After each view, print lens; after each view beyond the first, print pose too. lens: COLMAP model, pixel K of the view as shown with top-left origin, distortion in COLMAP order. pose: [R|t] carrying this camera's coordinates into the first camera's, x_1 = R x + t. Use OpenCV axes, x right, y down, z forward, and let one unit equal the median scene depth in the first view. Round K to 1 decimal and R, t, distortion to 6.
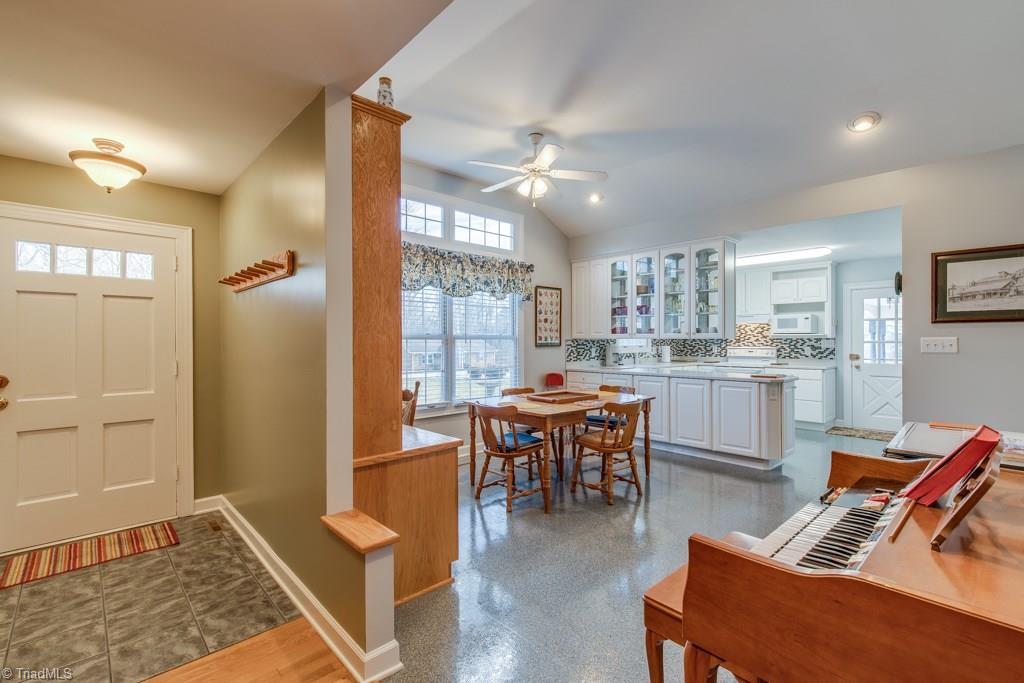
lens RADIAL K [[459.1, 0, 512.5], [0, 459.1, 342.5], [0, 0, 1]] dist [0.009086, -0.000766]
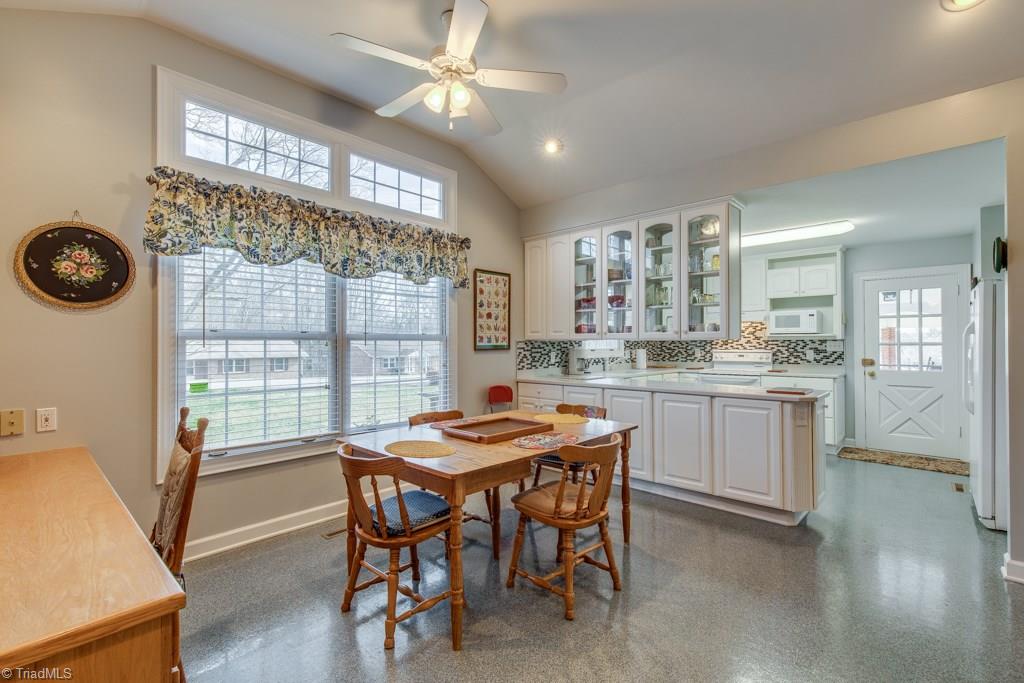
lens RADIAL K [[459.1, 0, 512.0], [0, 459.1, 342.2], [0, 0, 1]] dist [0.009086, -0.000766]
pose [[0.997716, -0.000201, 0.067552, 0.060860], [0.000677, 0.999975, -0.007019, 0.001134], [-0.067549, 0.007049, 0.997691, 0.253676]]
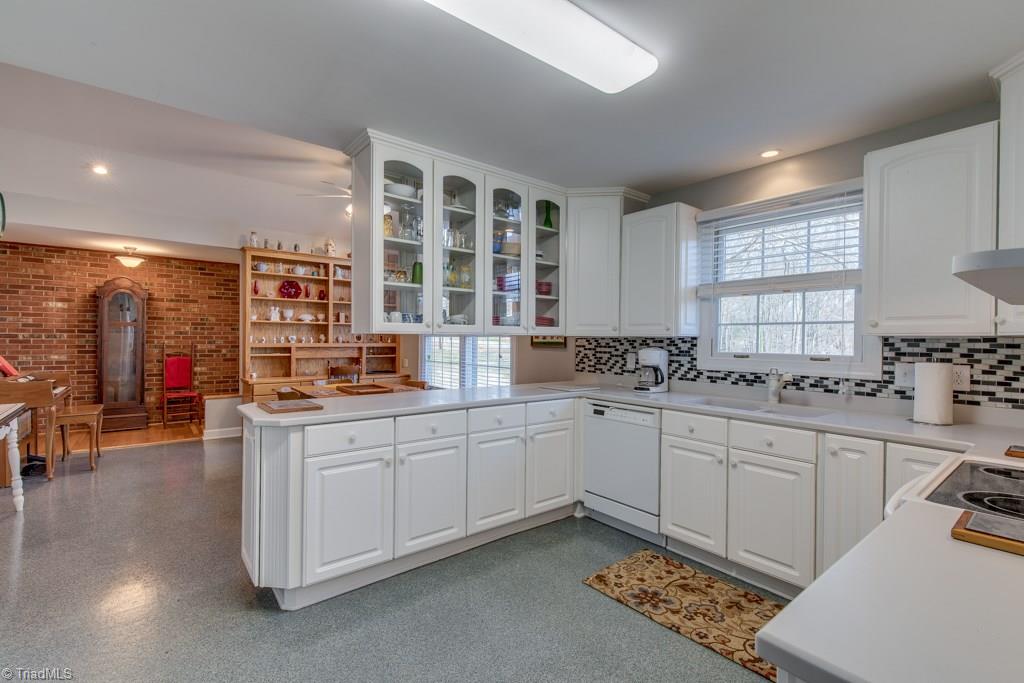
lens RADIAL K [[459.1, 0, 514.1], [0, 459.1, 341.3], [0, 0, 1]] dist [0.009086, -0.000766]
pose [[-0.073874, 0.002338, -0.997265, 0.842834], [-0.018436, 0.999823, 0.003709, -0.002103], [0.997097, 0.018660, -0.073818, 1.031660]]
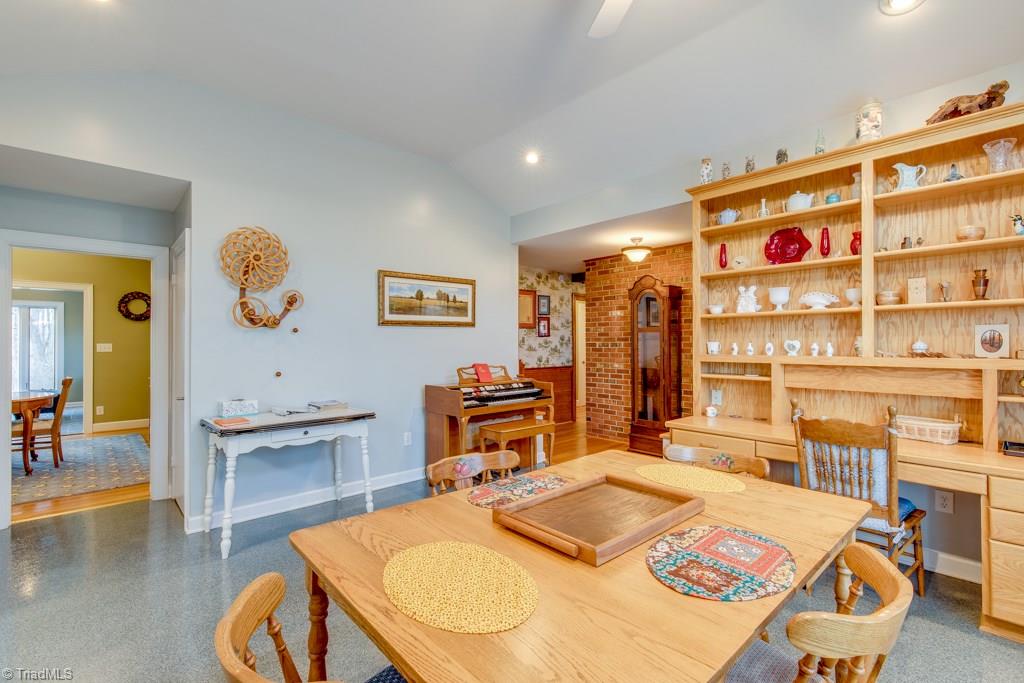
lens RADIAL K [[459.1, 0, 516.5], [0, 459.1, 343.9], [0, 0, 1]] dist [0.009086, -0.000766]
pose [[-0.999980, 0.005071, 0.003692, 0.124528], [0.005111, 0.999928, 0.010892, -0.004849], [-0.003636, 0.010910, -0.999934, 0.962635]]
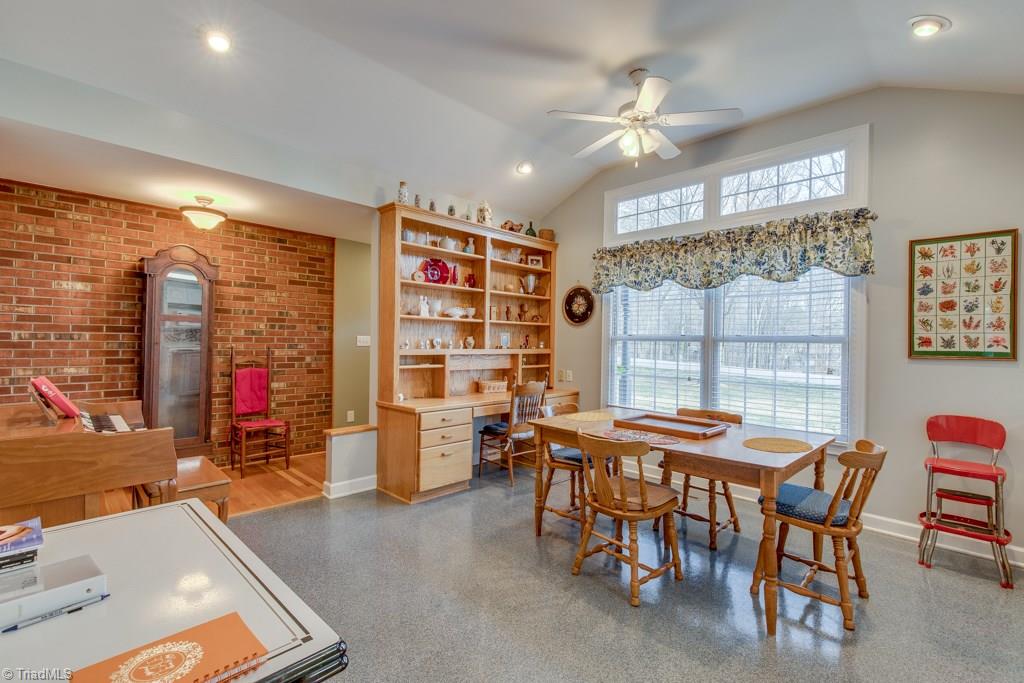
lens RADIAL K [[459.1, 0, 516.0], [0, 459.1, 340.8], [0, 0, 1]] dist [0.009086, -0.000766]
pose [[0.039281, -0.003961, -0.999220, 0.559459], [-0.024218, 0.999695, -0.004915, 0.003199], [0.998935, 0.024392, 0.039173, 0.535818]]
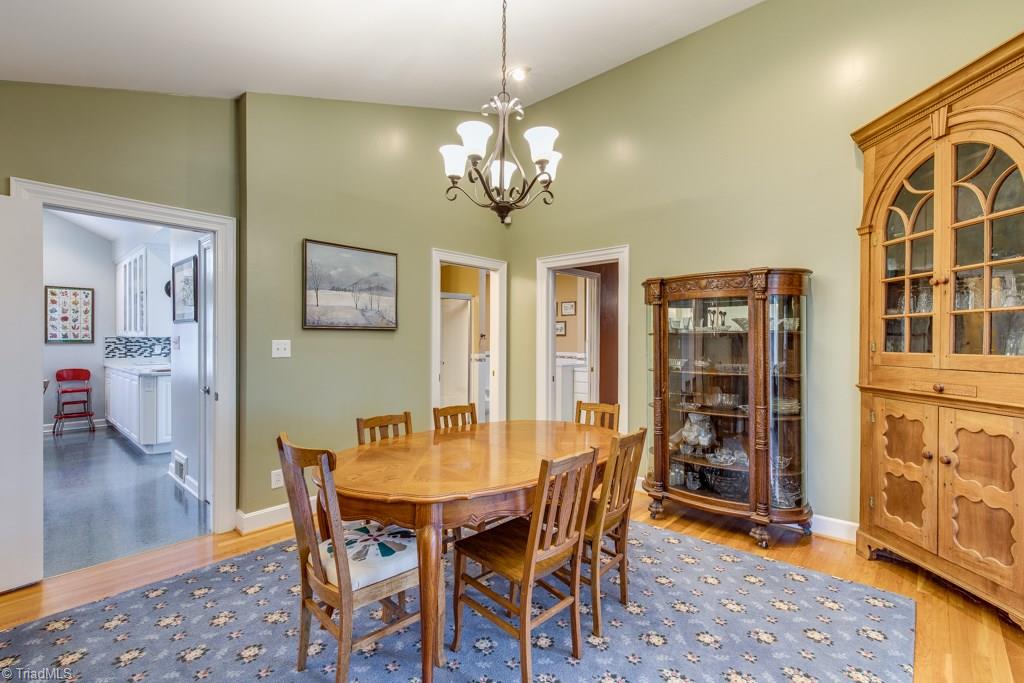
lens RADIAL K [[459.1, 0, 511.1], [0, 459.1, 339.1], [0, 0, 1]] dist [0.009086, -0.000766]
pose [[0.997881, 0.003484, 0.064977, 1.050327], [-0.003026, 0.999970, -0.007155, 0.003323], [-0.065000, 0.006943, 0.997861, -0.127204]]
